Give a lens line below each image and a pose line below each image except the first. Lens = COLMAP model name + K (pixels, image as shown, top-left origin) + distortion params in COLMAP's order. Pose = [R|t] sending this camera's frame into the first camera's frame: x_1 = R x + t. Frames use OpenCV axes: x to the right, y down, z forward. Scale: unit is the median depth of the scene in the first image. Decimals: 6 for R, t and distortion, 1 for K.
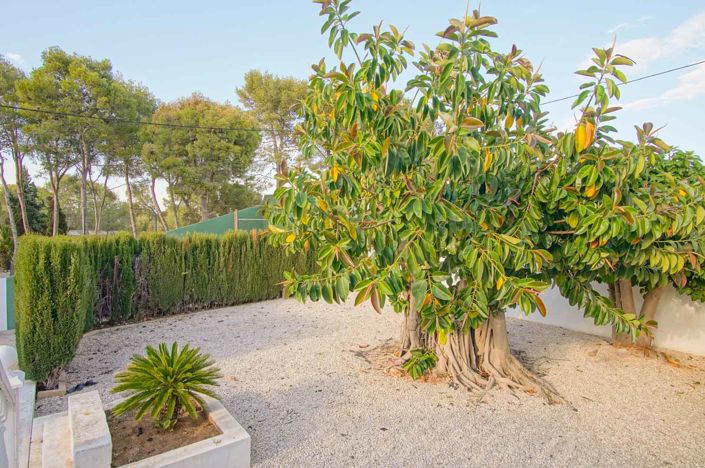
lens RADIAL K [[366.5, 0, 352.5], [0, 366.5, 234.0], [0, 0, 1]] dist [-0.030456, 0.000150]
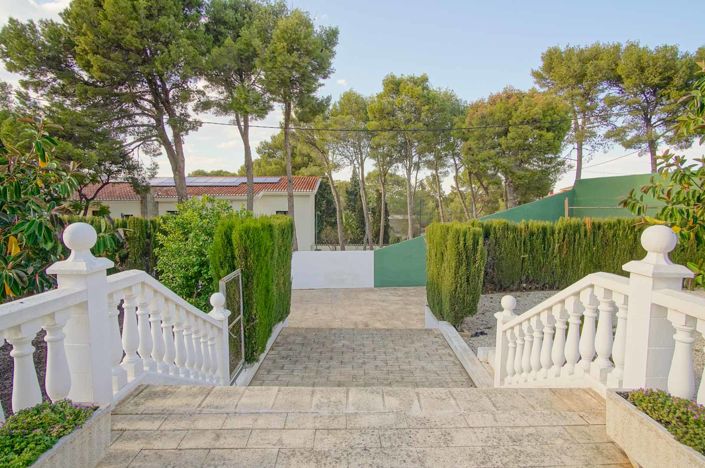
lens RADIAL K [[366.5, 0, 352.5], [0, 366.5, 234.0], [0, 0, 1]] dist [-0.030456, 0.000150]
pose [[0.762378, 0.032393, -0.646321, -0.077959], [-0.003929, 0.998960, 0.045433, -0.006313], [0.647121, -0.032098, 0.761712, -0.119345]]
